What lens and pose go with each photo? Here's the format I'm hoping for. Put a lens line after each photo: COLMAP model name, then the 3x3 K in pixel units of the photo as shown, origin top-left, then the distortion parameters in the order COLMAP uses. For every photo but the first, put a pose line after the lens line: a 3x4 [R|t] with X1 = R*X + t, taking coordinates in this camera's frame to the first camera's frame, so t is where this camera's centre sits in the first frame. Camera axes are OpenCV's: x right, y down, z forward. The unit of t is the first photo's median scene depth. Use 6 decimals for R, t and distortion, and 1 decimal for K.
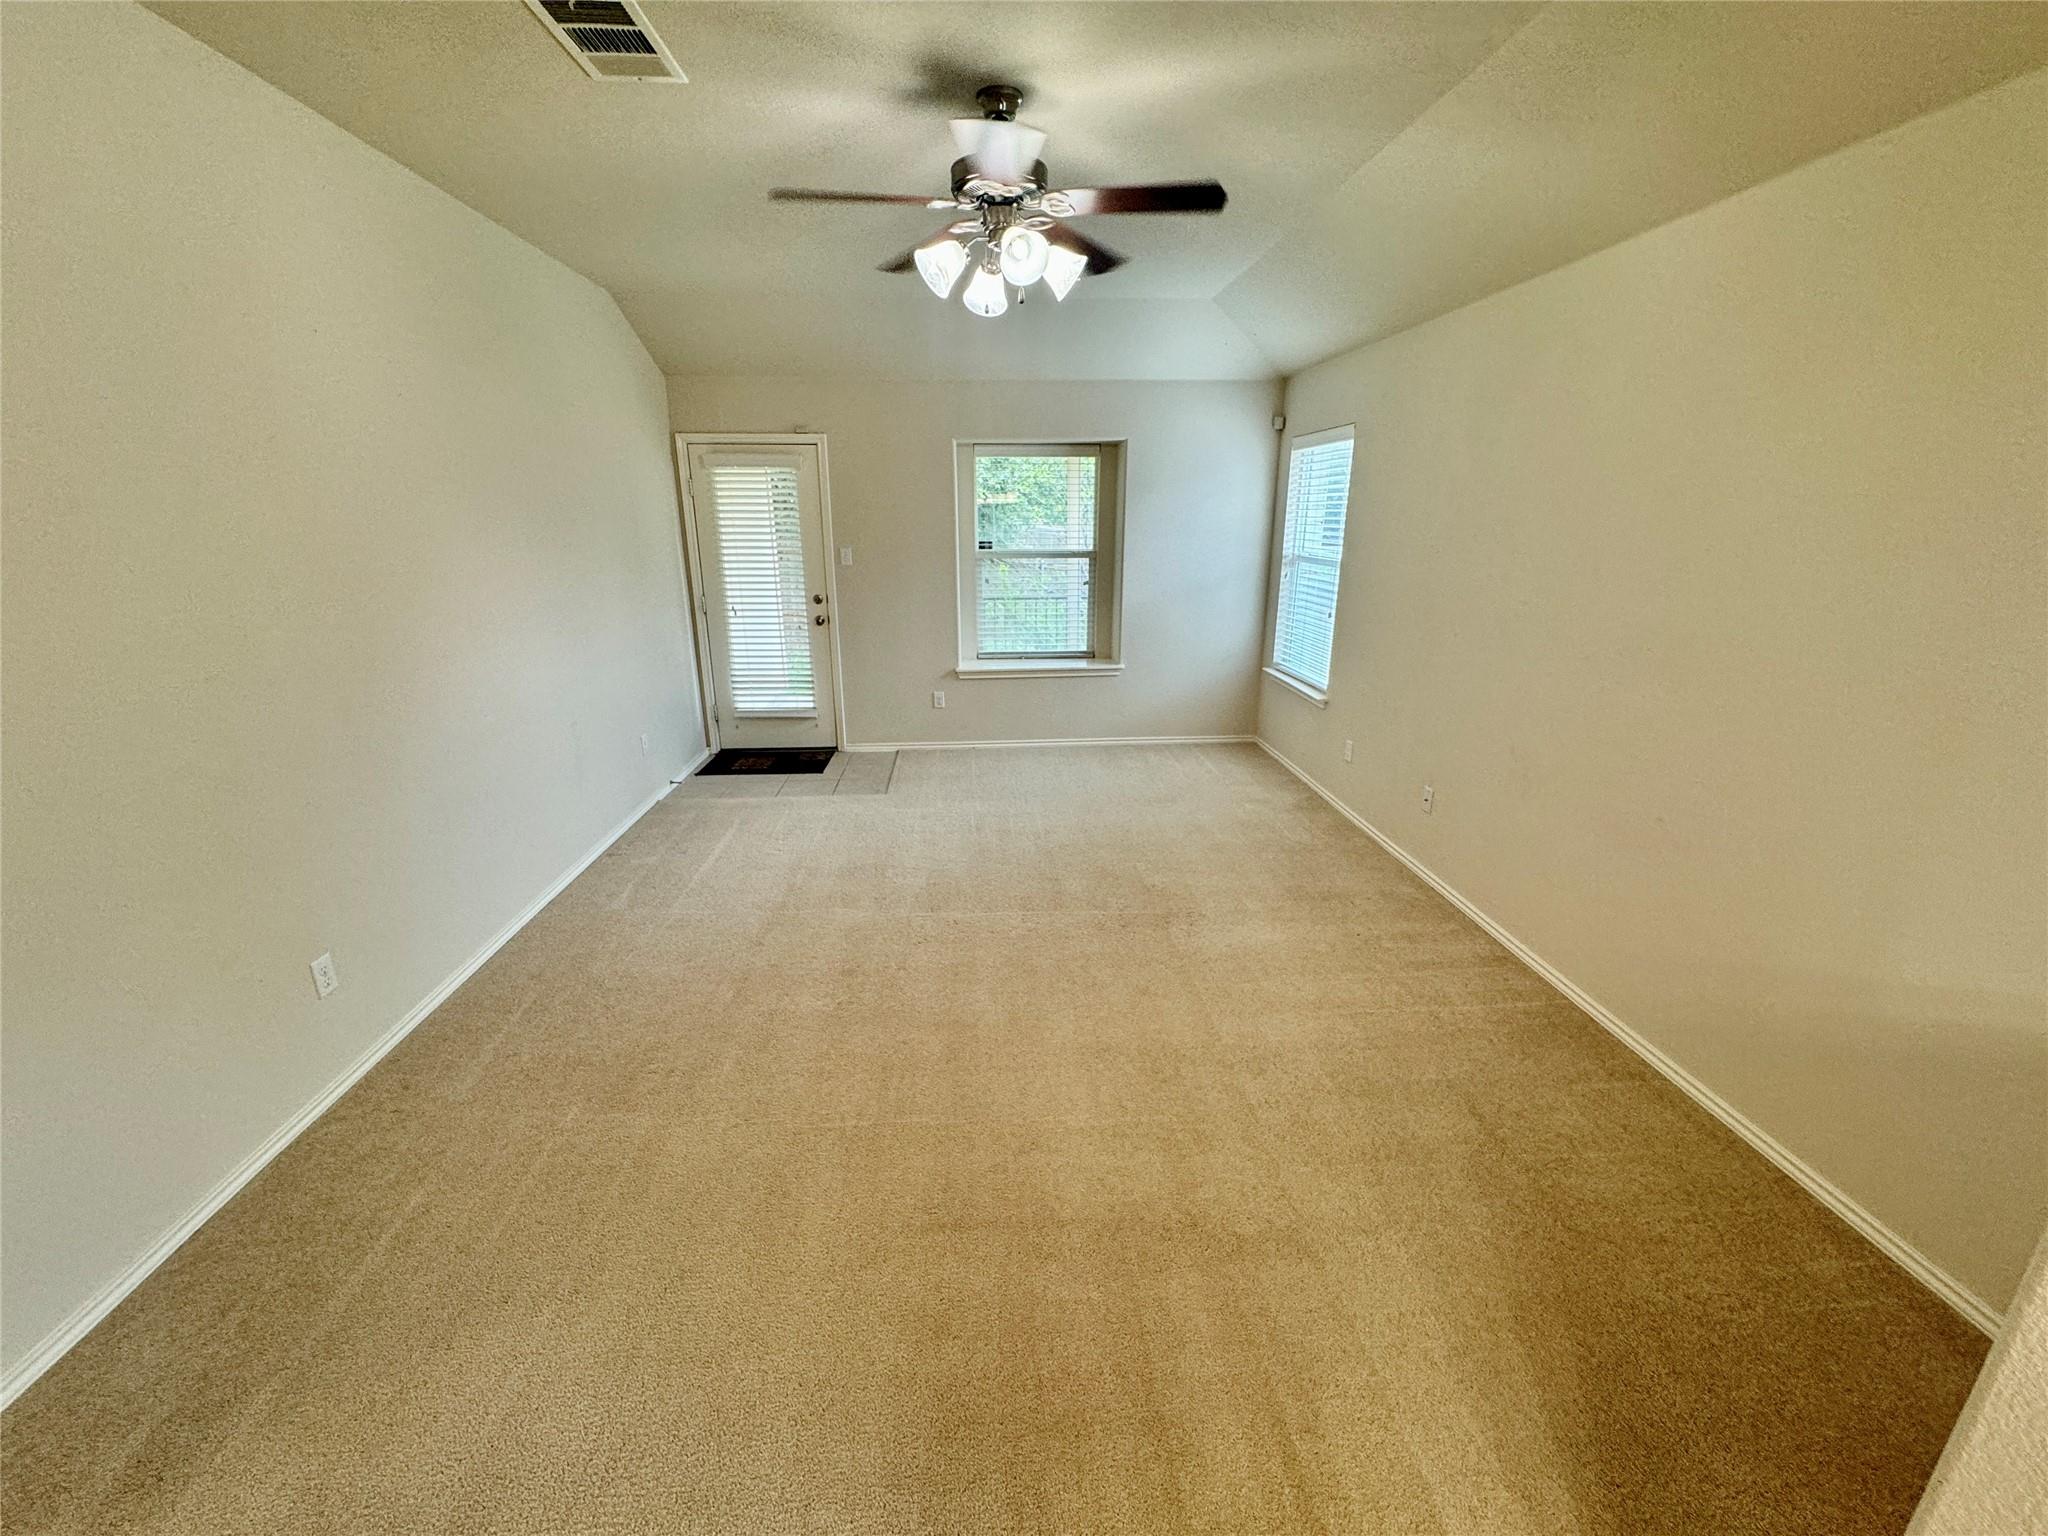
lens RADIAL K [[815.5, 0, 1020.4], [0, 815.5, 764.6], [0, 0, 1]] dist [-0.002571, 0.000646]
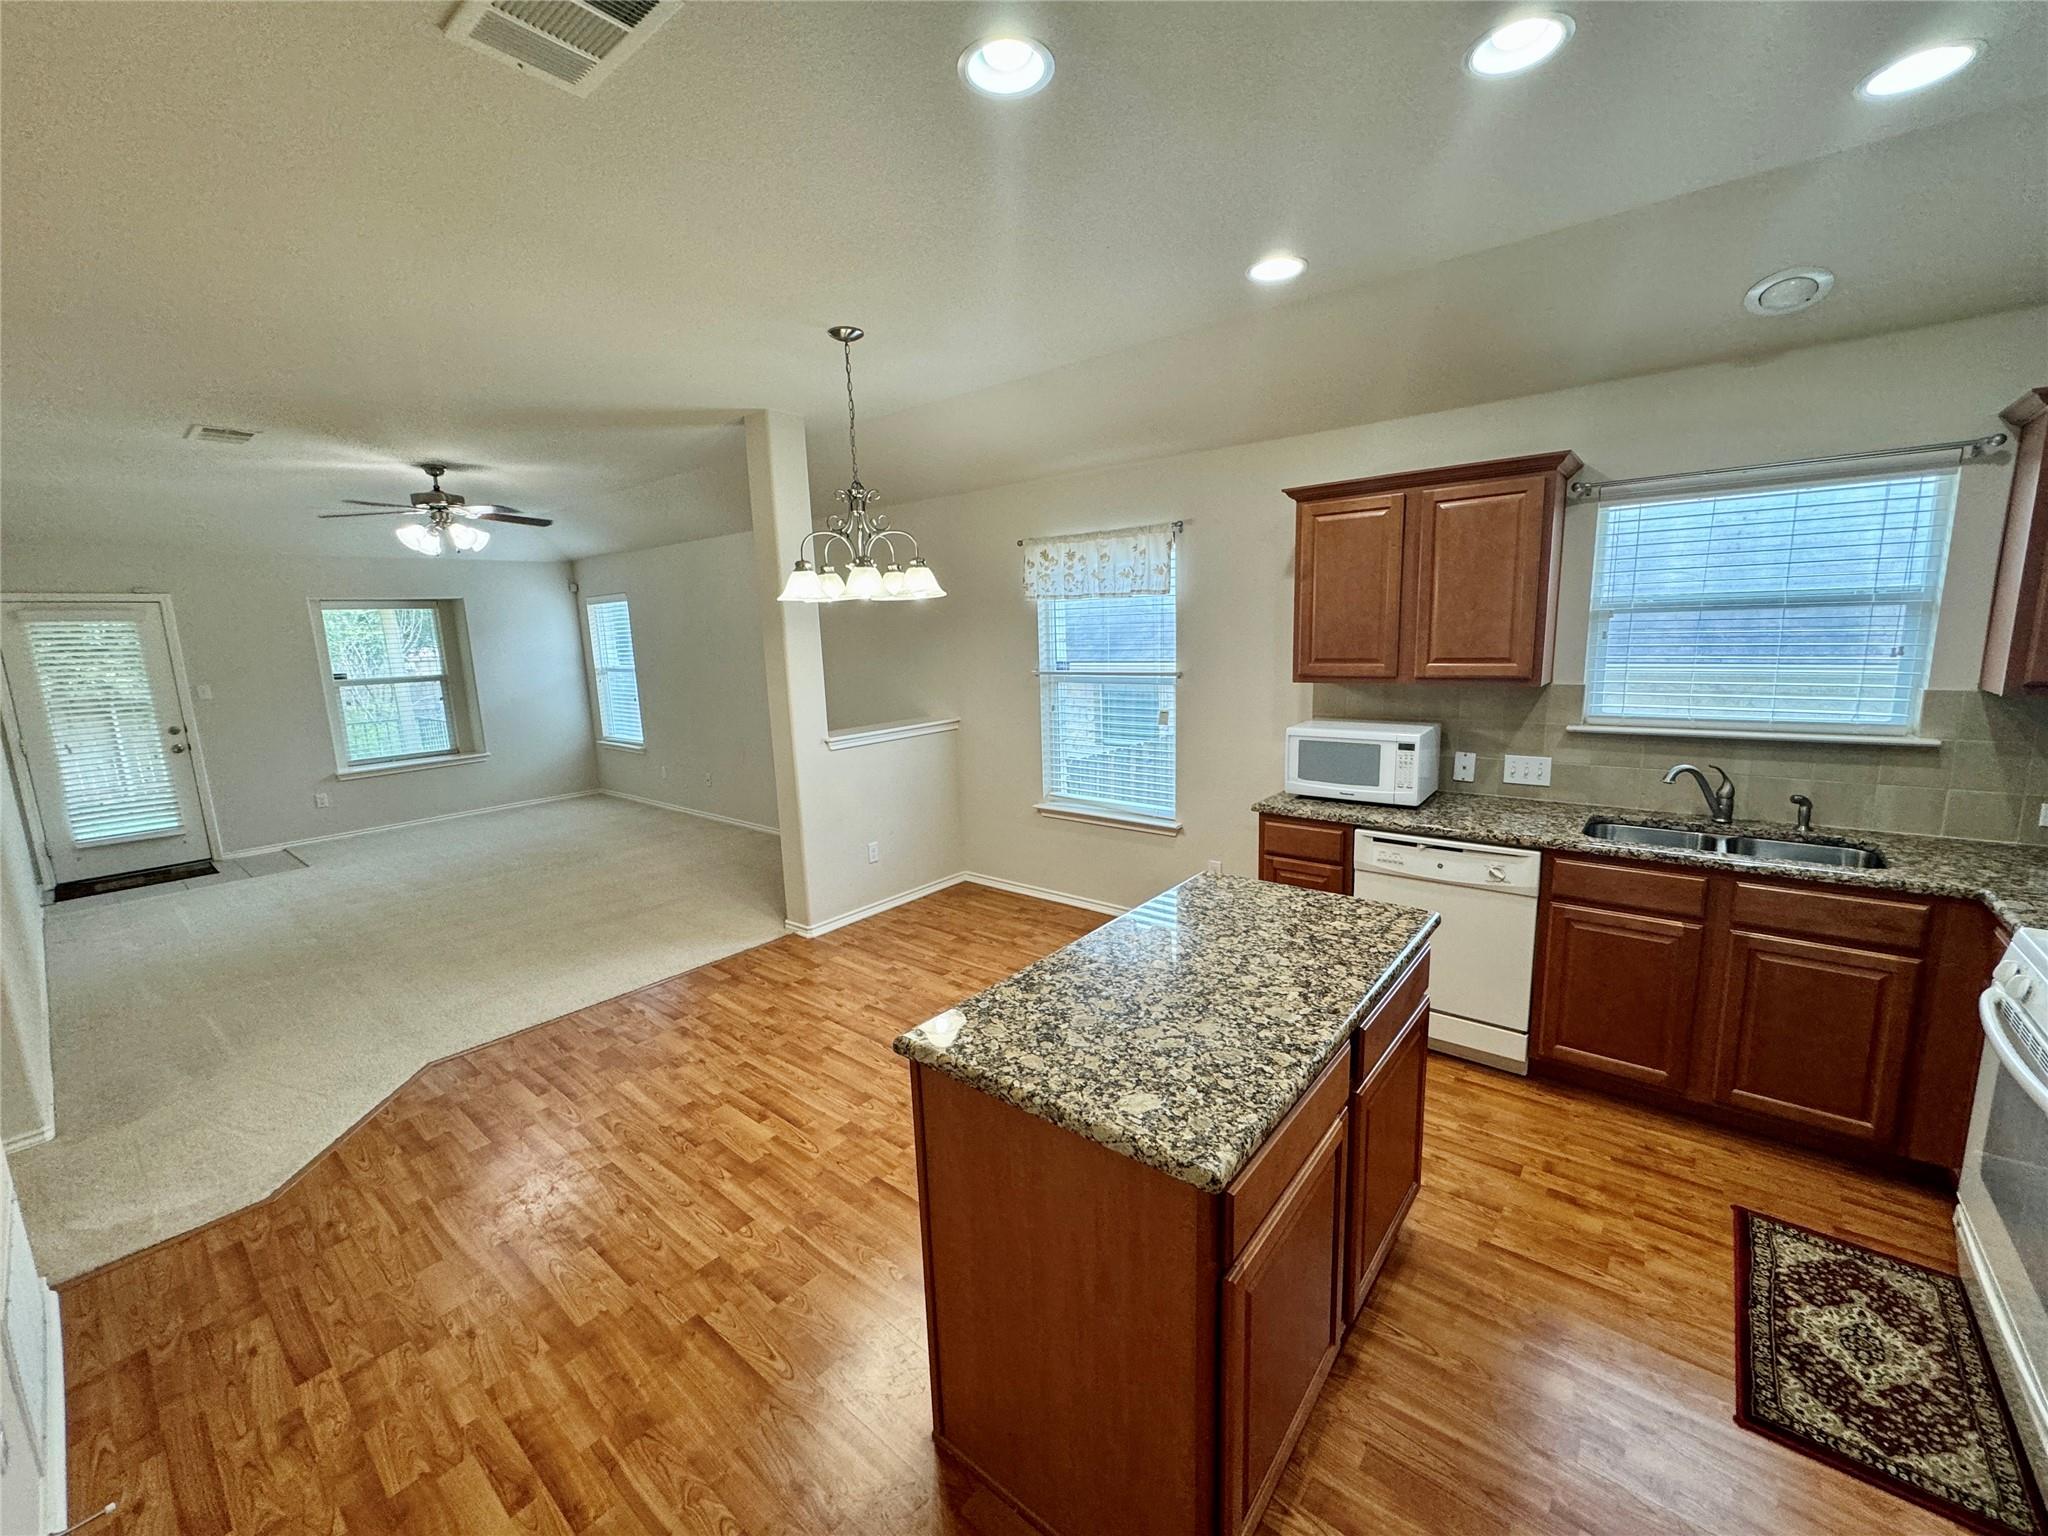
lens RADIAL K [[815.5, 0, 1027.4], [0, 815.5, 767.8], [0, 0, 1]] dist [-0.002571, 0.000646]
pose [[0.678664, -0.144358, 0.720122, -0.263755], [0.244612, 0.968942, -0.036292, 0.183307], [-0.692517, 0.200781, 0.692898, -0.615792]]
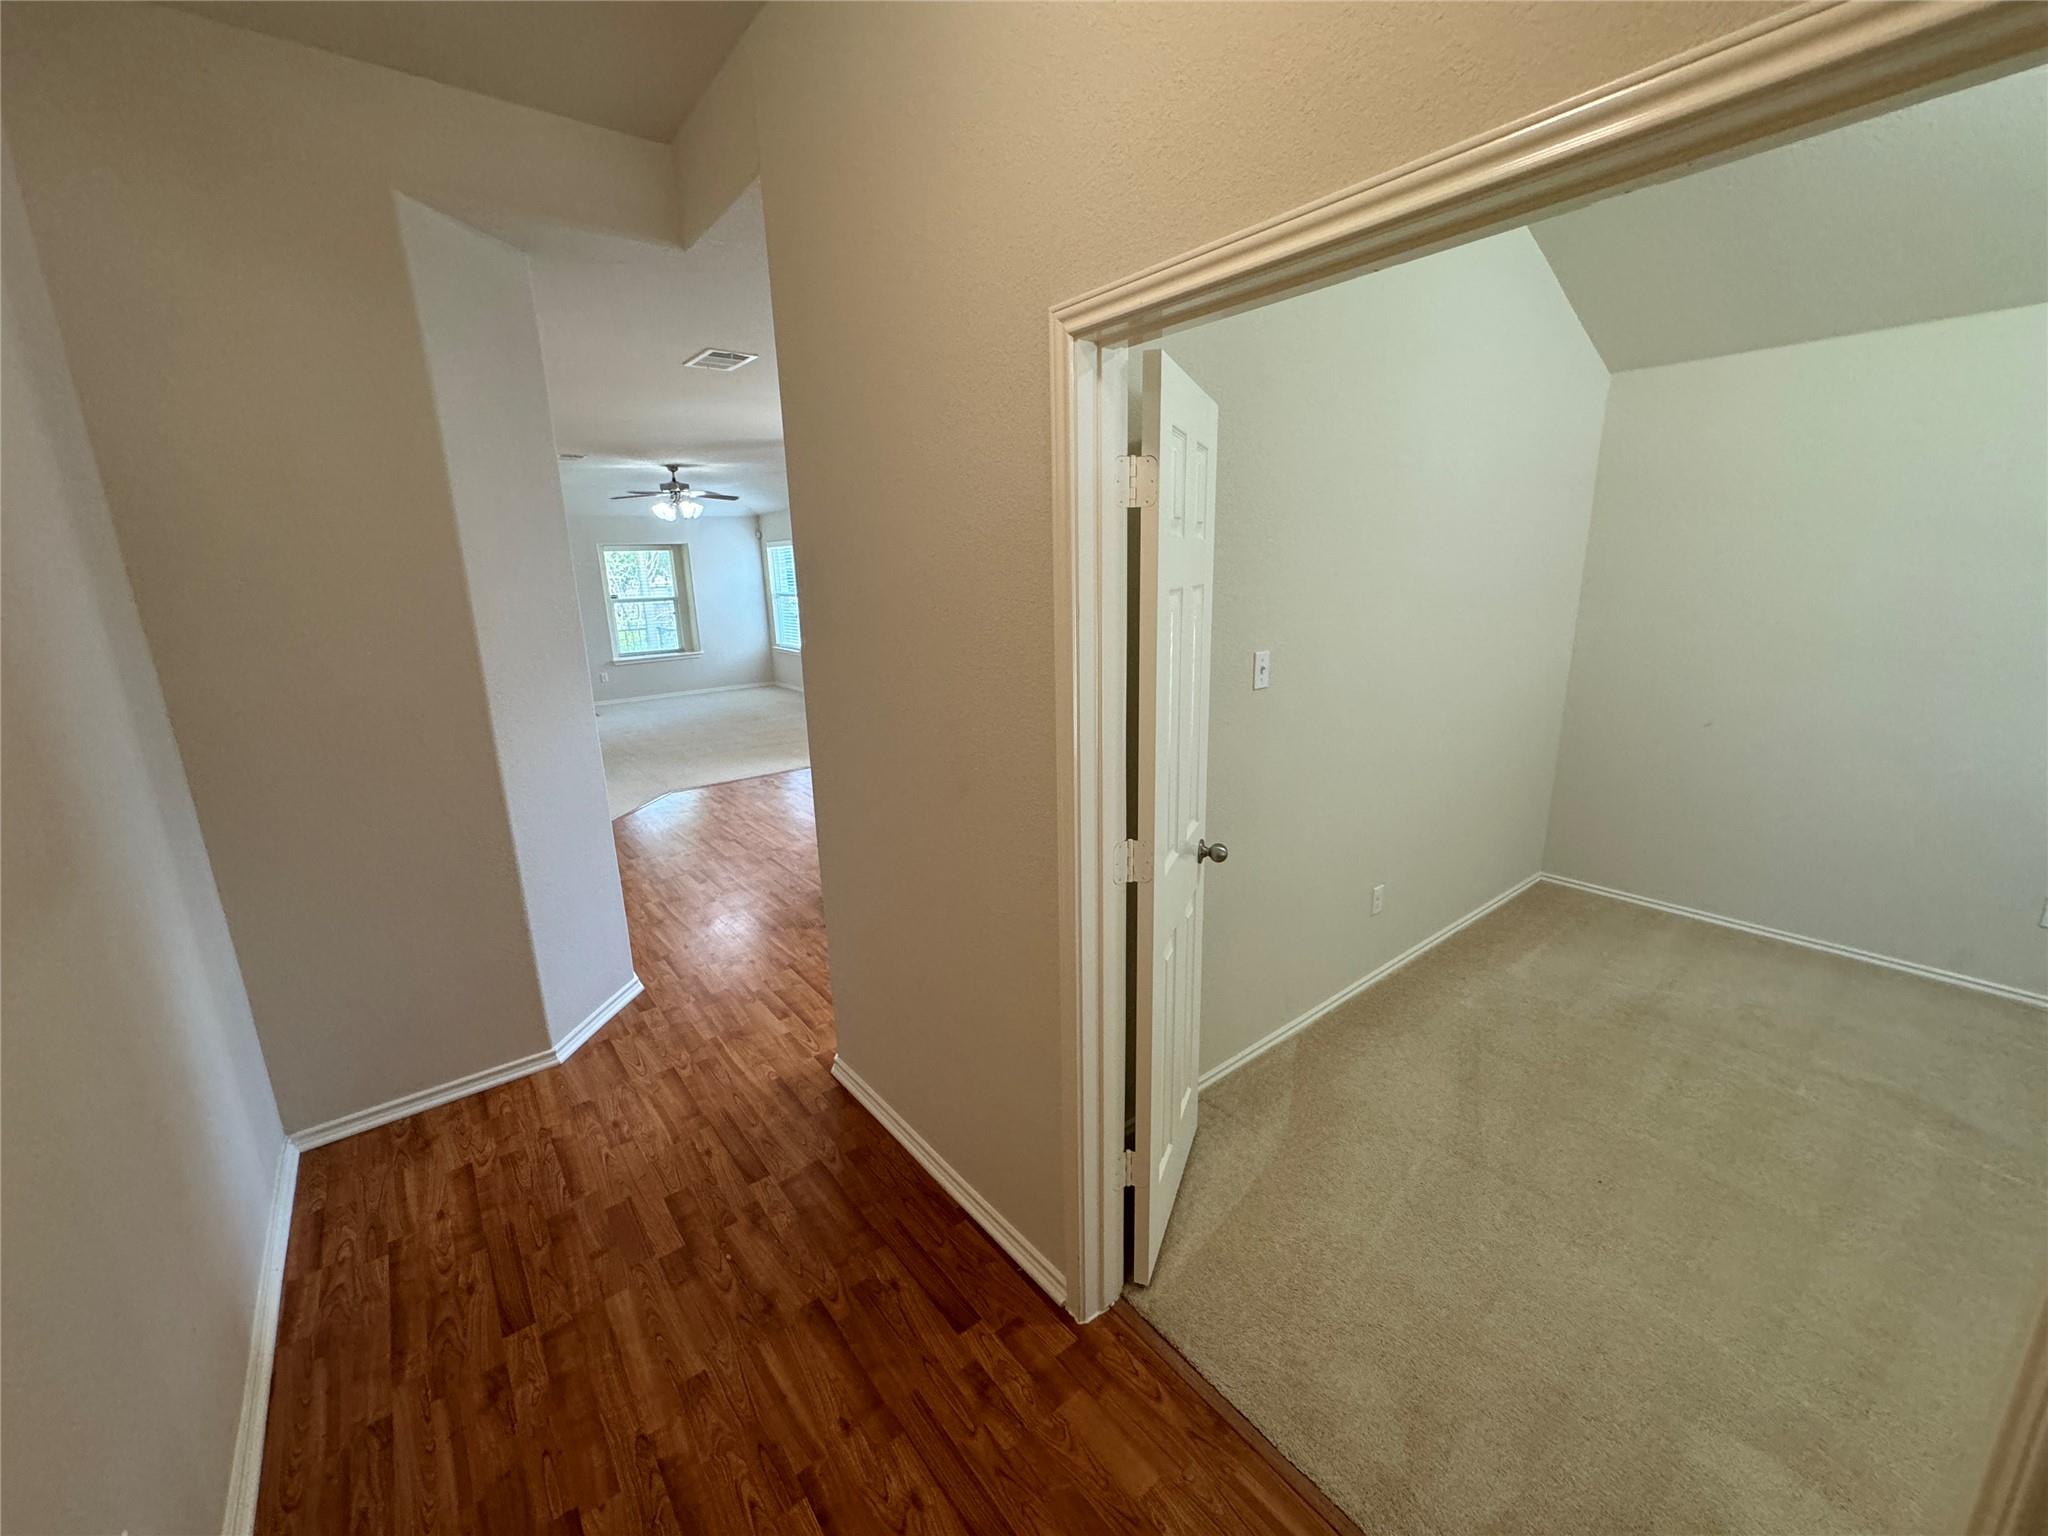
lens RADIAL K [[815.5, 0, 1018.4], [0, 815.5, 769.5], [0, 0, 1]] dist [-0.002571, 0.000646]
pose [[0.824698, -0.155816, 0.543687, -0.377425], [0.188795, 0.982004, -0.004942, 0.325168], [-0.533132, 0.106721, 0.839274, -1.091835]]
